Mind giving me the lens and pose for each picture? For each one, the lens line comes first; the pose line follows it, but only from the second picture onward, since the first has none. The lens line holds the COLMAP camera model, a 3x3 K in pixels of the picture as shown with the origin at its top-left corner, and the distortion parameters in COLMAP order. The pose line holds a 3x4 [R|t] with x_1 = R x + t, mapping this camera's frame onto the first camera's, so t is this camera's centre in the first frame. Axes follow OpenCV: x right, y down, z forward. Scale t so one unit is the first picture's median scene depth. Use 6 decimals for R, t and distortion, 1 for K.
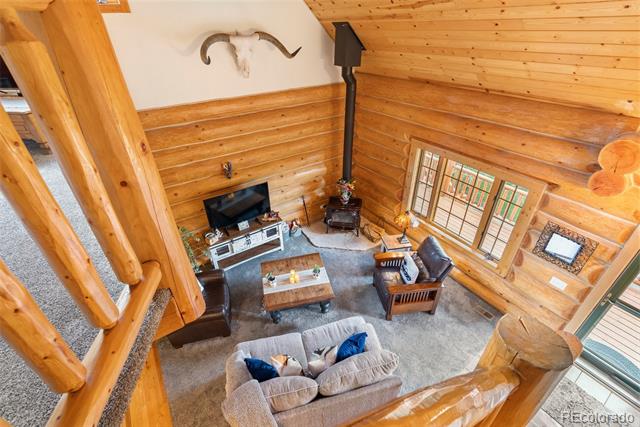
lens RADIAL K [[288.5, 0, 320.0], [0, 288.5, 213.5], [0, 0, 1]] dist [0.000388, 0.000015]
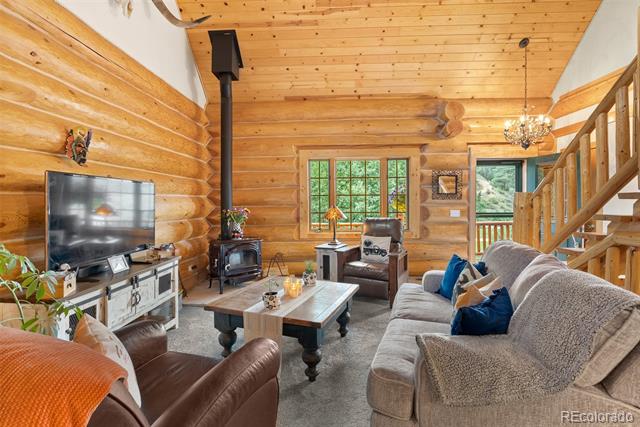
lens RADIAL K [[292.9, 0, 323.1], [0, 292.9, 202.2], [0, 0, 1]] dist [0.000394, -0.000049]
pose [[0.578124, 0.006222, 0.815925, -0.553034], [0.448347, 0.833061, -0.324029, 0.307966], [-0.681732, 0.553146, 0.478823, 0.623979]]
